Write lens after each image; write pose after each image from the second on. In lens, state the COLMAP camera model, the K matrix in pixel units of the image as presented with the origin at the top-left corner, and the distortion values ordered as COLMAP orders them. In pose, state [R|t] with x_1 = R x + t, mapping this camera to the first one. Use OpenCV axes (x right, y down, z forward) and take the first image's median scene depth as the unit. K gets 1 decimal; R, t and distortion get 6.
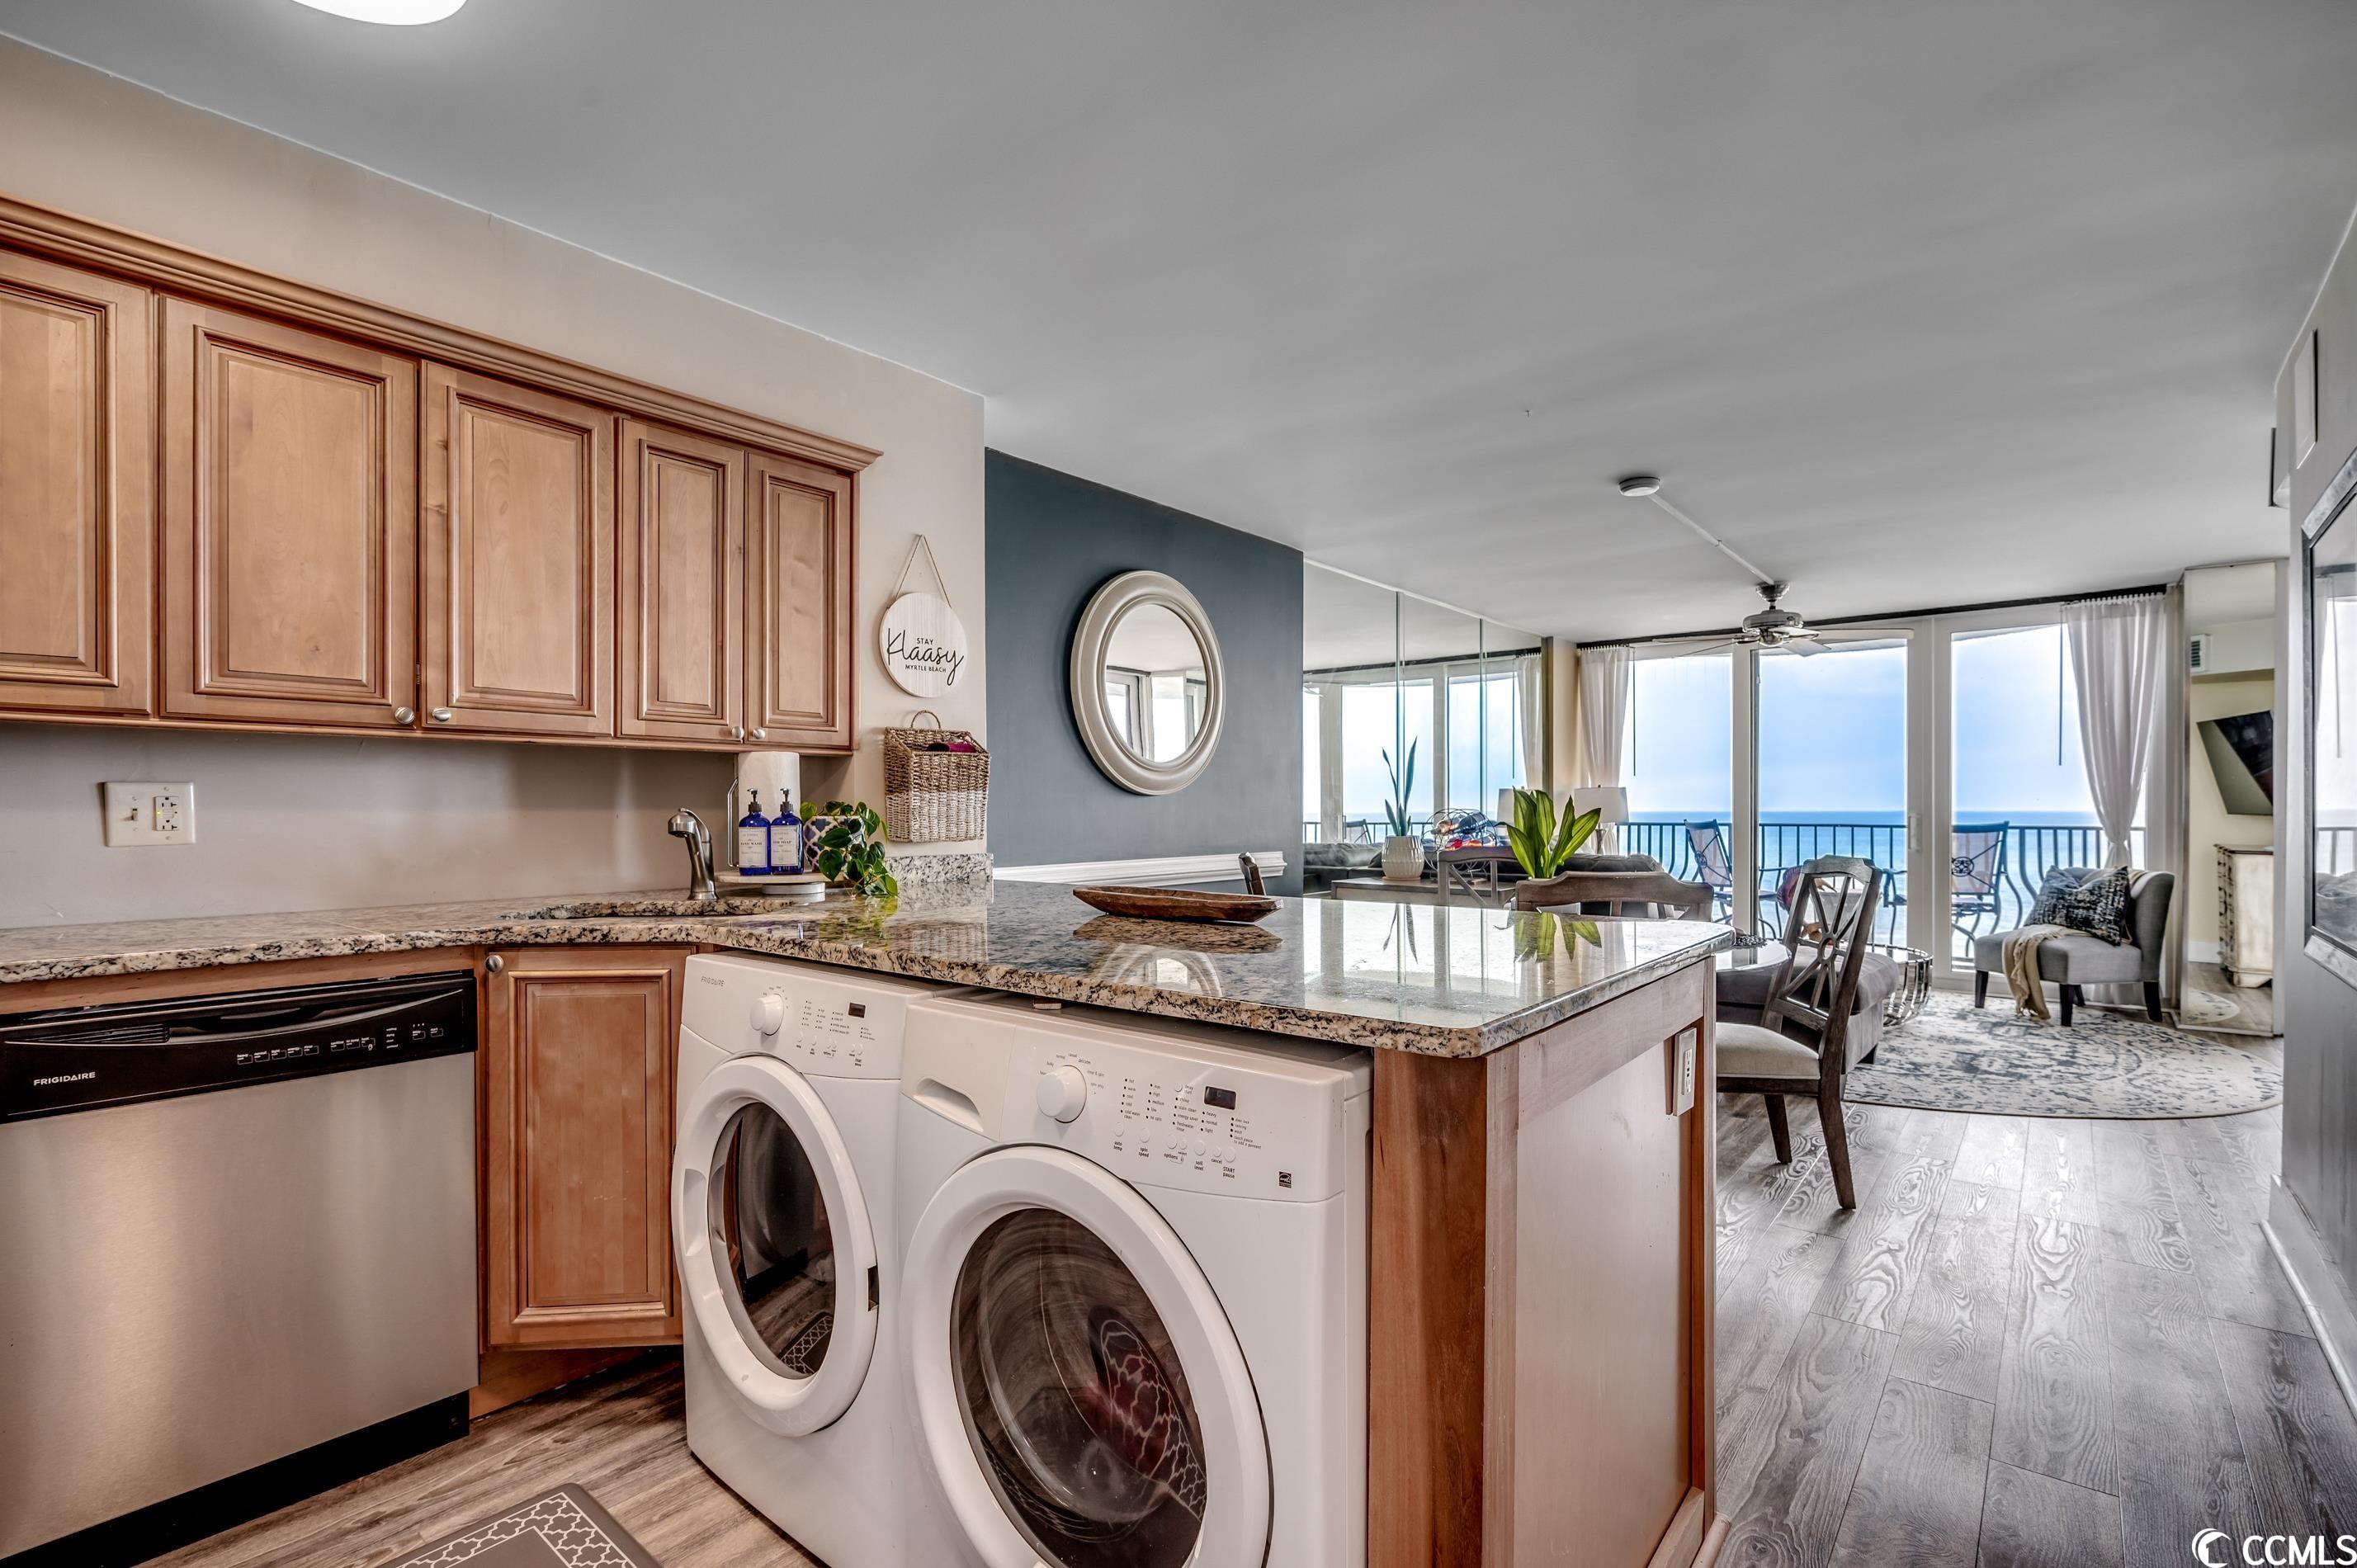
lens RADIAL K [[1073.5, 0, 1179.3], [0, 1073.5, 812.8], [0, 0, 1]] dist [-0.000948, -0.001244]
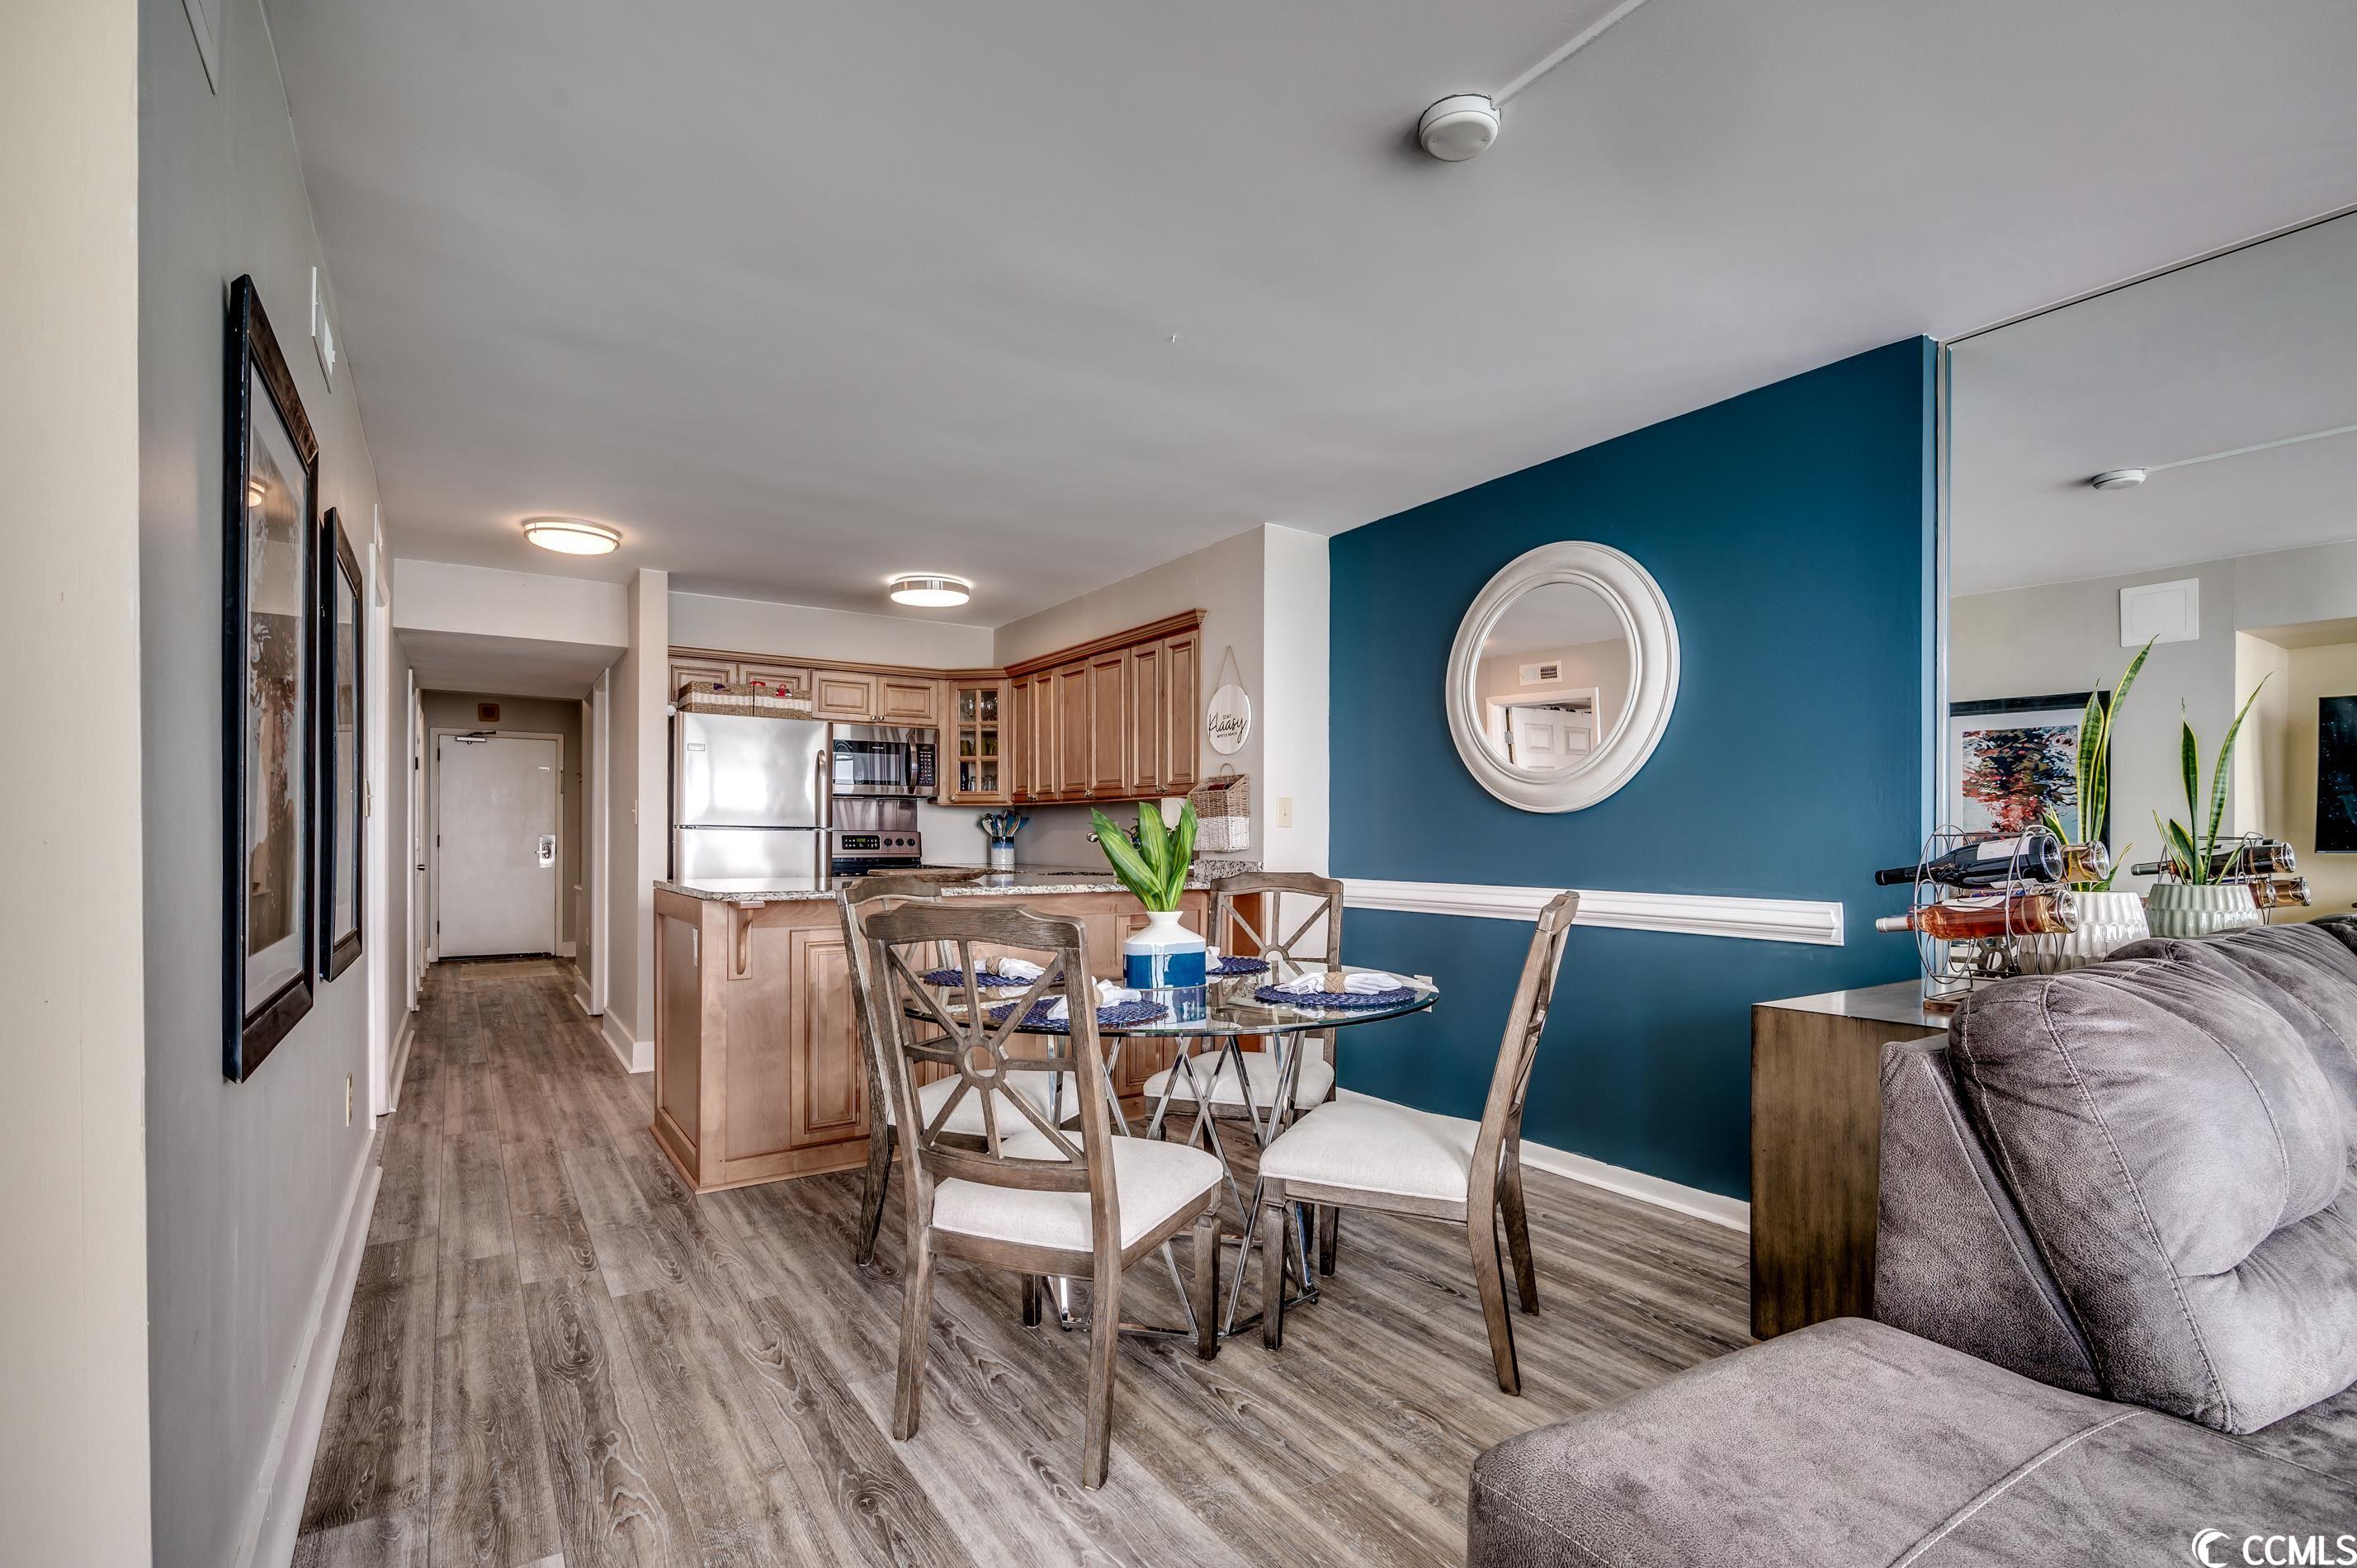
lens RADIAL K [[1073.5, 0, 1165.6], [0, 1073.5, 839.4], [0, 0, 1]] dist [-0.000948, -0.001244]
pose [[-0.287739, 0.001398, -0.957708, 0.697573], [-0.008891, 0.999952, 0.004131, 0.002855], [0.957668, 0.009704, -0.287712, 0.776756]]
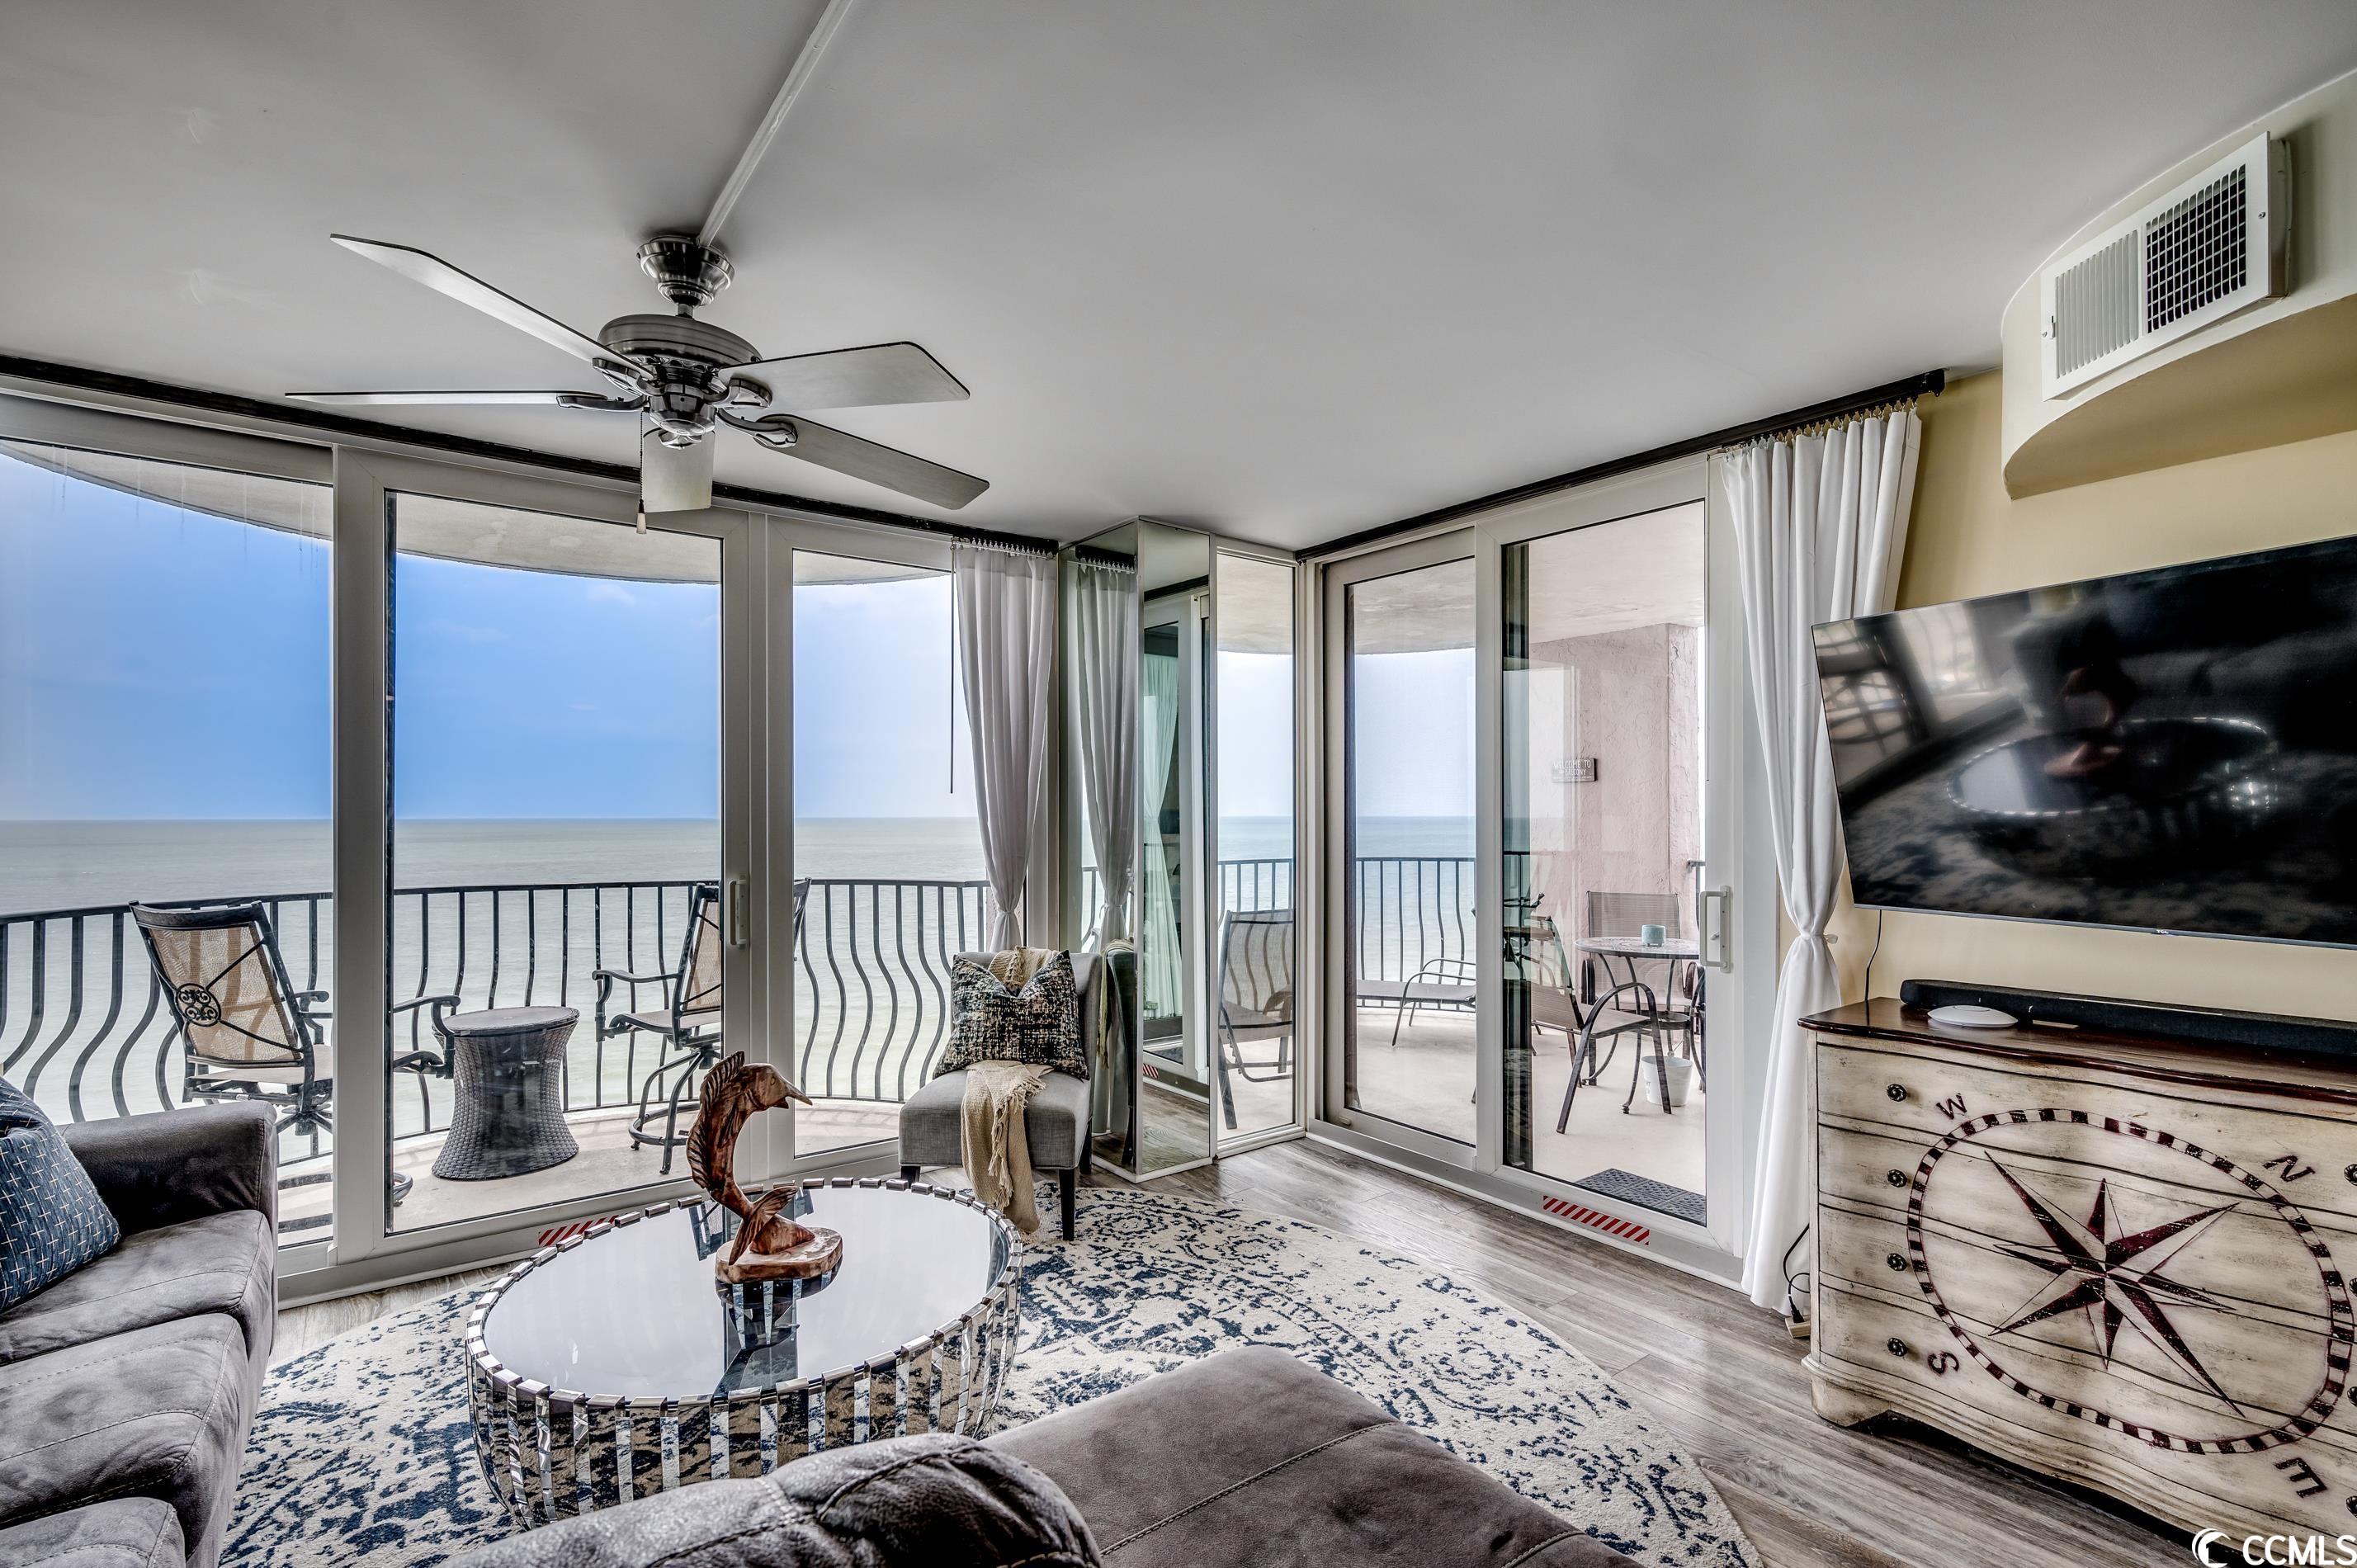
lens RADIAL K [[1073.5, 0, 1184.5], [0, 1073.5, 814.0], [0, 0, 1]] dist [-0.000948, -0.001244]
pose [[0.223051, -0.000969, 0.974806, 0.285647], [0.005704, 0.999984, -0.000312, -0.035956], [-0.974790, 0.005630, 0.223053, 0.860100]]
